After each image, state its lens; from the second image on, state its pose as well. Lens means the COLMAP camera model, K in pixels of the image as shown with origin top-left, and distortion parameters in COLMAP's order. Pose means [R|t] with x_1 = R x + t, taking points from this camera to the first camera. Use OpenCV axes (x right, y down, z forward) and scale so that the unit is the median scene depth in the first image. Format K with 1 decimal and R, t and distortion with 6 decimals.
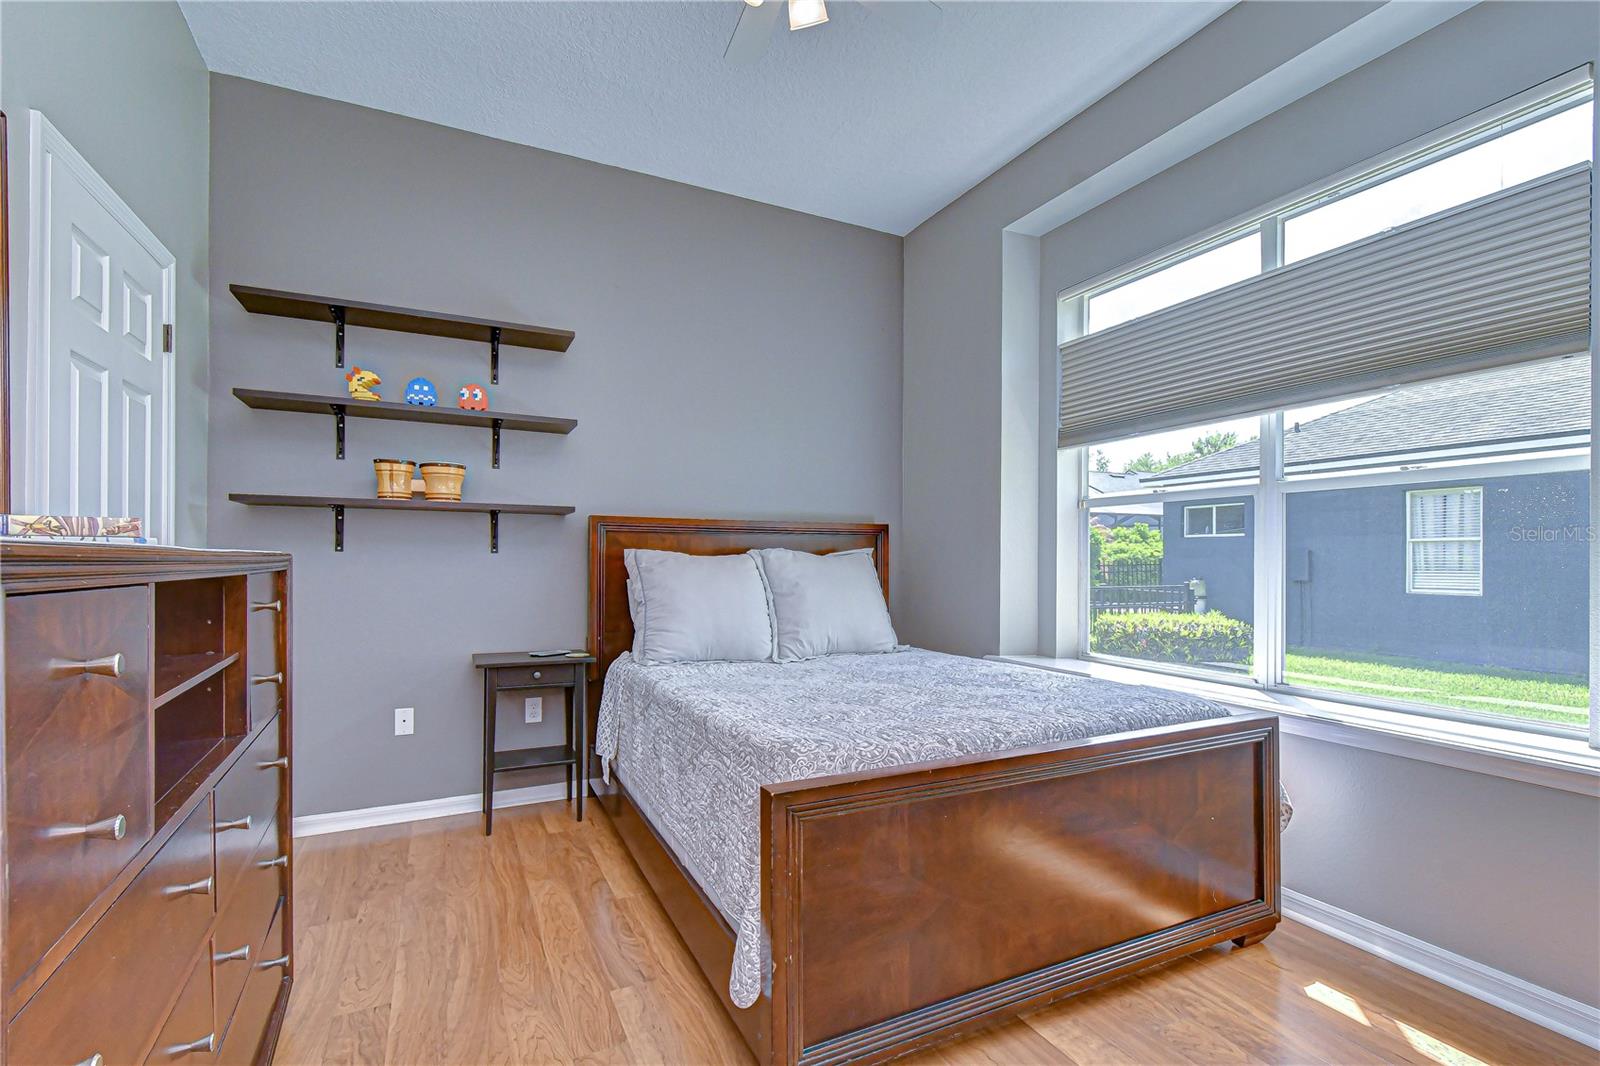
lens RADIAL K [[736.7, 0, 818.2], [0, 736.7, 553.4], [0, 0, 1]] dist [-0.002236, 0.000097]
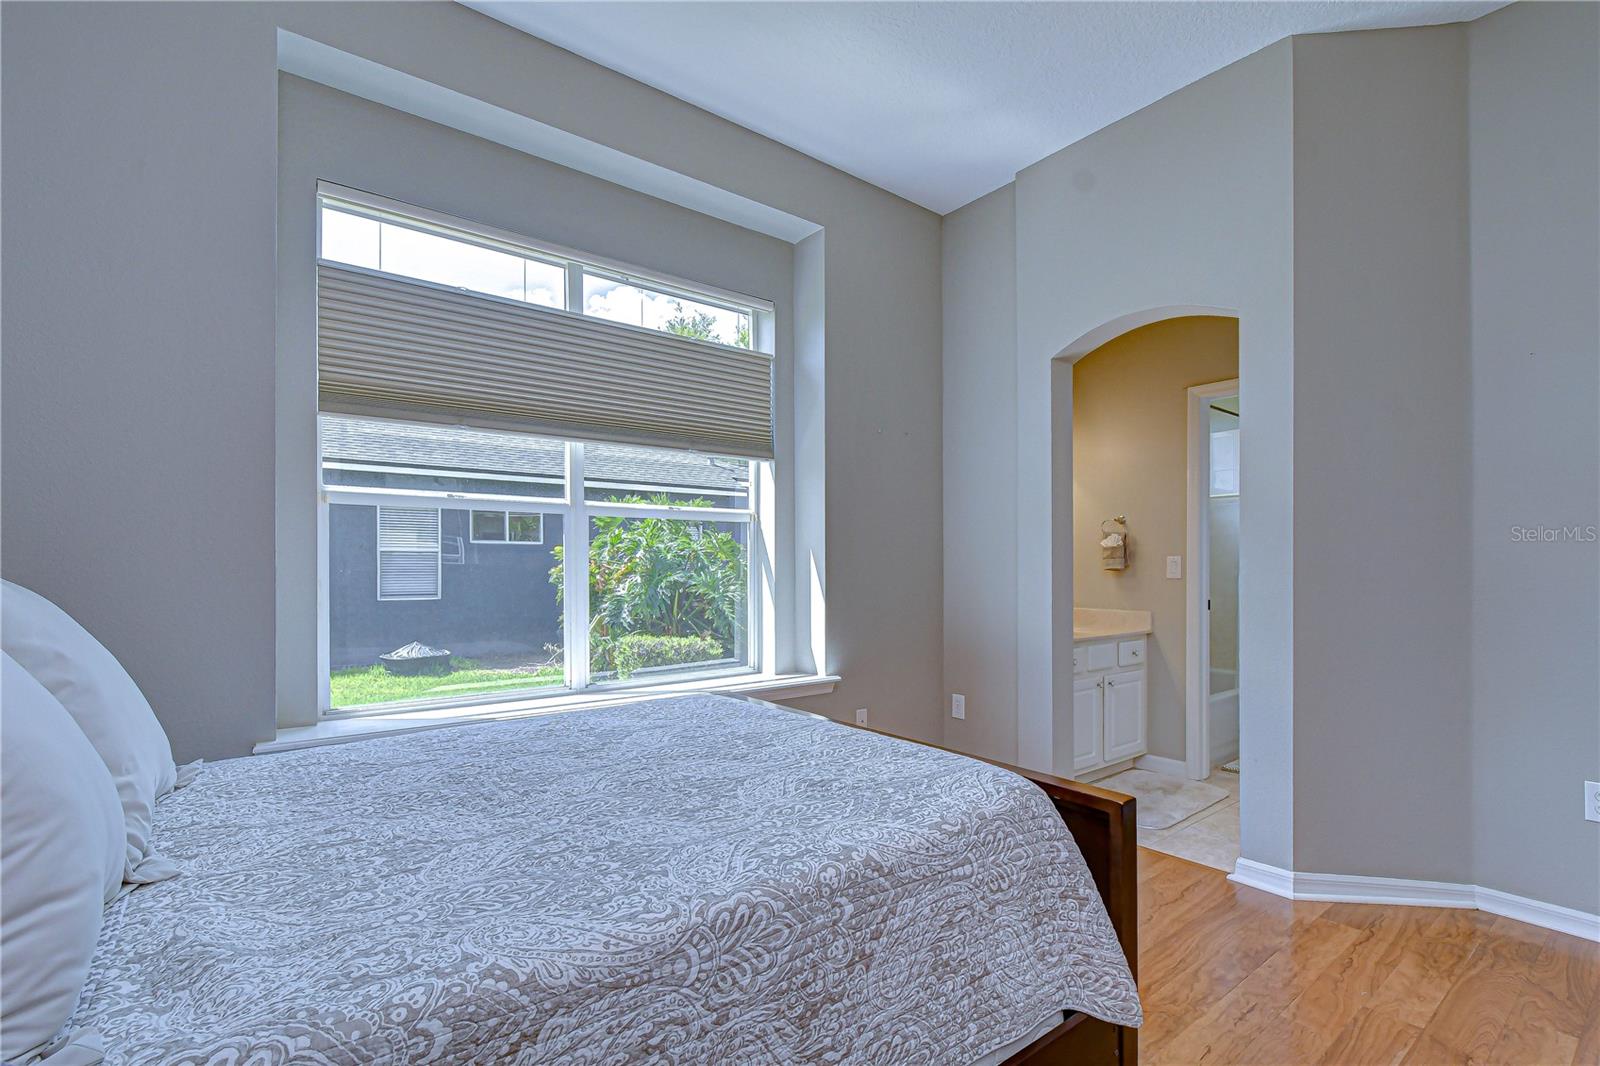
lens RADIAL K [[736.7, 0, 818.2], [0, 736.7, 553.4], [0, 0, 1]] dist [-0.002236, 0.000097]
pose [[-0.199302, 0.009138, 0.979895, -0.506648], [-0.009339, 0.999893, -0.011224, -0.012421], [-0.979894, -0.011389, -0.199196, 0.807247]]
